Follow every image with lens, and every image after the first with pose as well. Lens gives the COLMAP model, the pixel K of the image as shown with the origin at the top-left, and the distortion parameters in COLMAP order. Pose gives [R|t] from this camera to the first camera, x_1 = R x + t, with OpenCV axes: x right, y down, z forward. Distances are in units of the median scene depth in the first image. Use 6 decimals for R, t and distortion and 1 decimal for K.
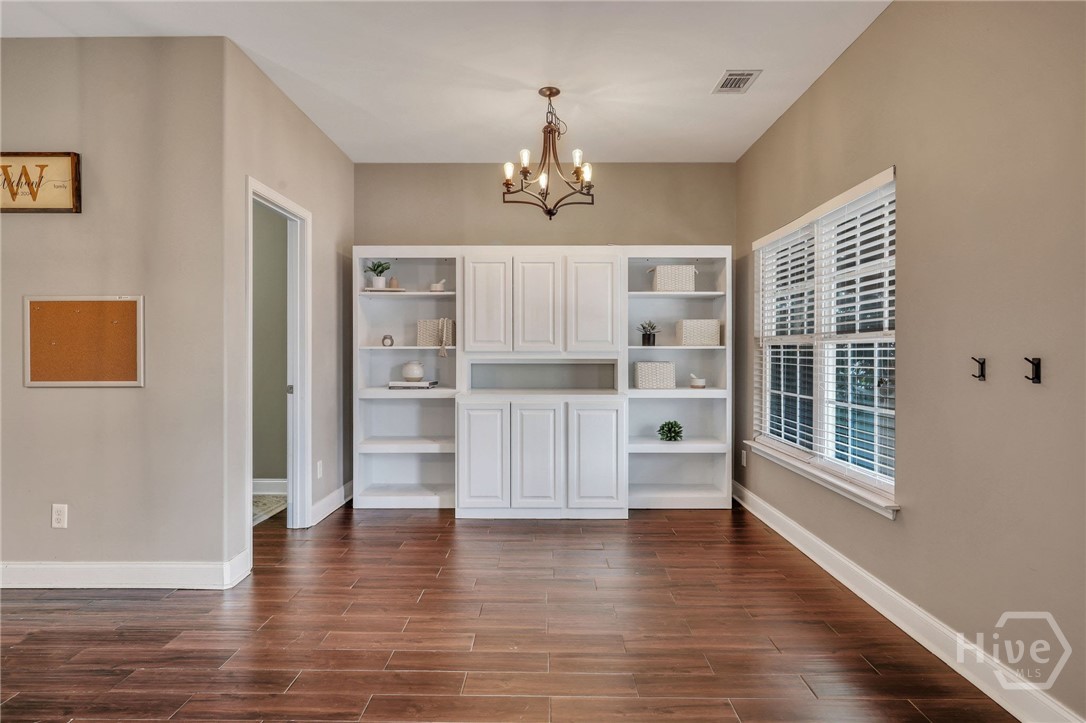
lens RADIAL K [[577.0, 0, 543.1], [0, 577.0, 353.7], [0, 0, 1]] dist [0.003511, 0.000381]
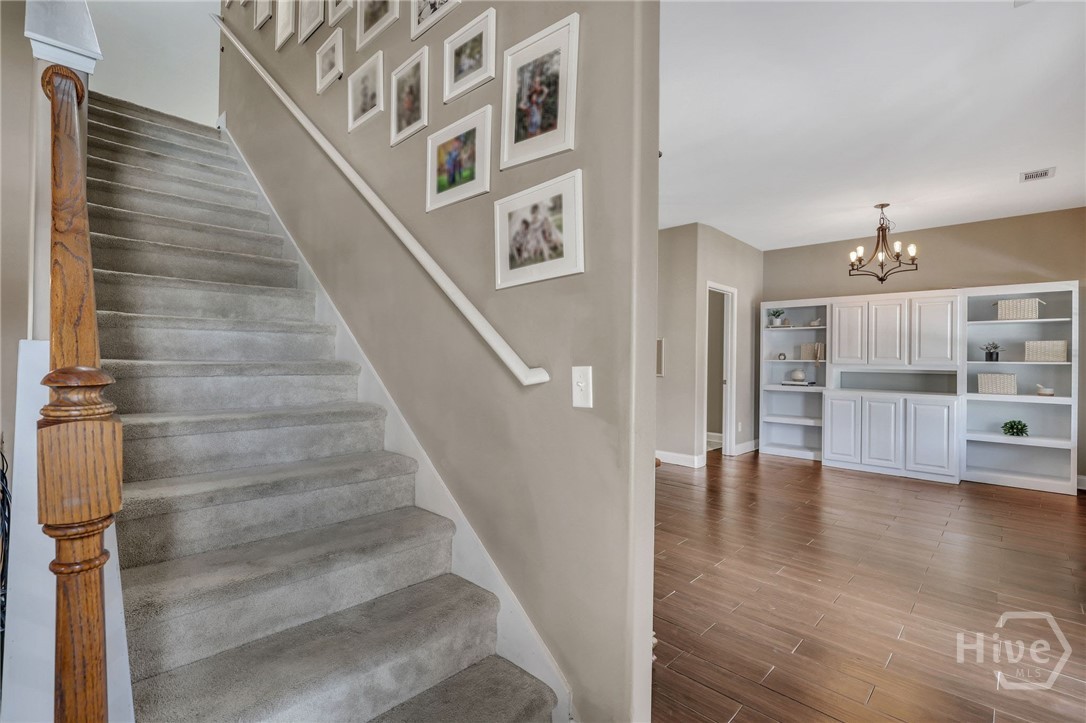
lens RADIAL K [[487.9, 0, 543.5], [0, 487.9, 360.3], [0, 0, 1]] dist [0.002166, -0.000031]
pose [[0.717122, 0.009703, -0.696880, 0.231045], [-0.014956, 0.999887, -0.001468, 0.000904], [0.696787, 0.011475, 0.717186, -0.518452]]
